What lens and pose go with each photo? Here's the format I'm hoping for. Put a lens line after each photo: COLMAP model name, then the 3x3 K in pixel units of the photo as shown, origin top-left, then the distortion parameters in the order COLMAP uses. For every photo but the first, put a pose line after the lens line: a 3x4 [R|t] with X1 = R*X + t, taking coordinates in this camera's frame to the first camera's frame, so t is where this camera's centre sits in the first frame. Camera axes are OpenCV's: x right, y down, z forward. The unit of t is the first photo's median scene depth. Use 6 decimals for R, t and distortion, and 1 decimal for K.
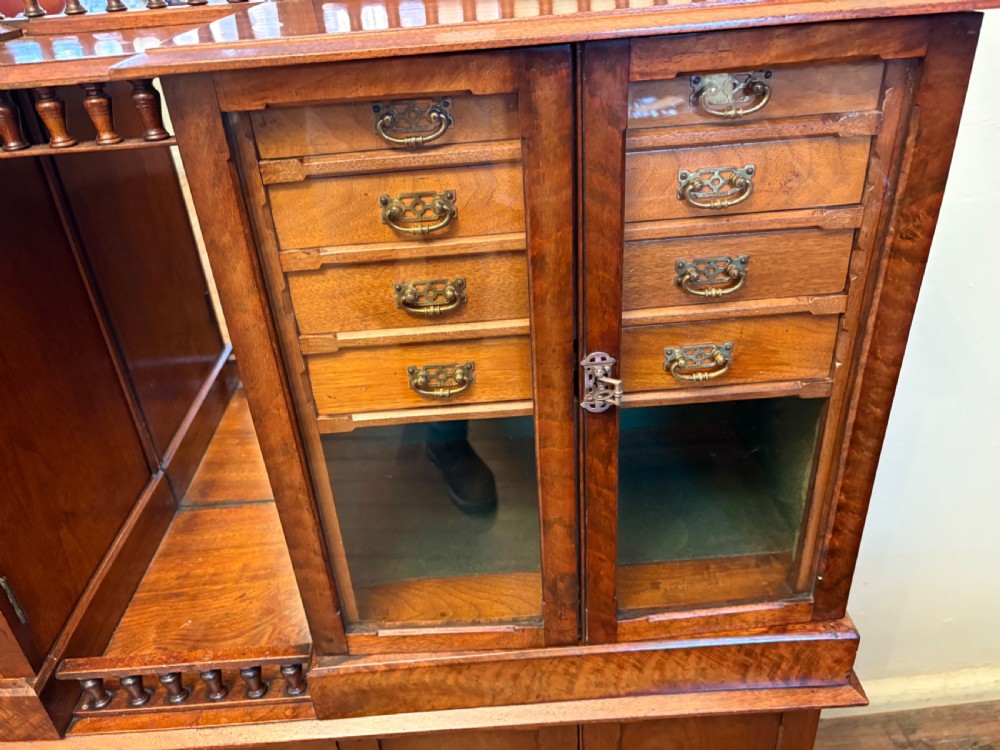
lens RADIAL K [[771.1, 0, 496.8], [0, 771.1, 384.4], [0, 0, 1]] dist [0.010301, -0.020964]
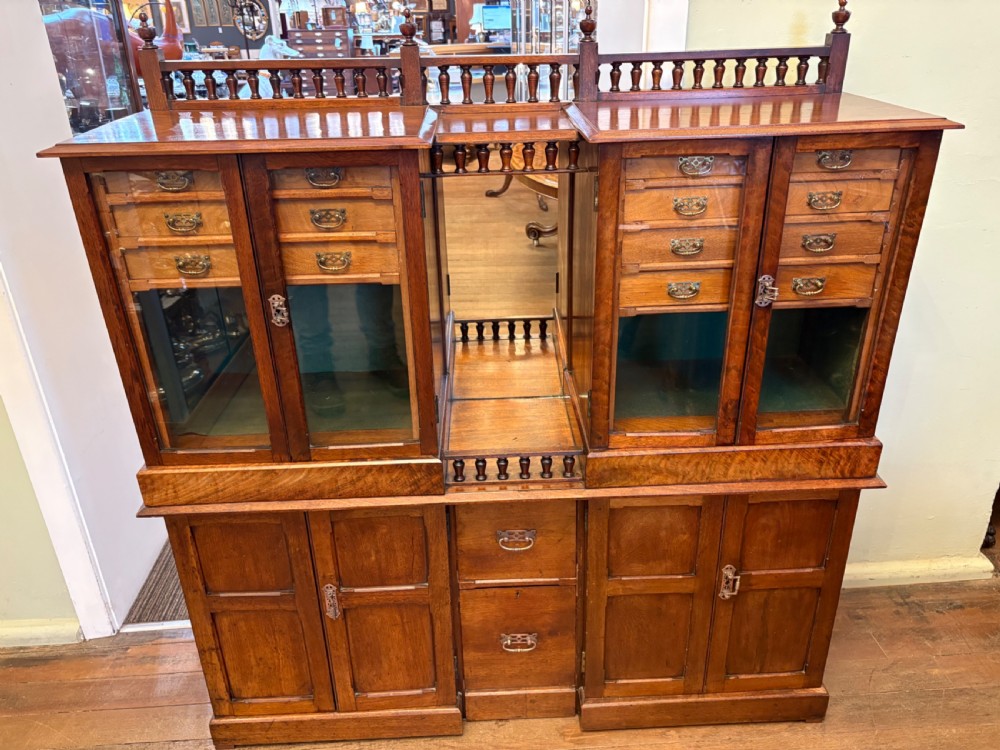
lens RADIAL K [[765.1, 0, 507.9], [0, 765.1, 379.3], [0, 0, 1]] dist [0.013910, 0.003062]
pose [[0.999066, 0.034399, 0.026156, -0.493481], [-0.032421, 0.996832, -0.072630, 0.331536], [-0.028572, 0.071714, 0.997016, -0.843397]]
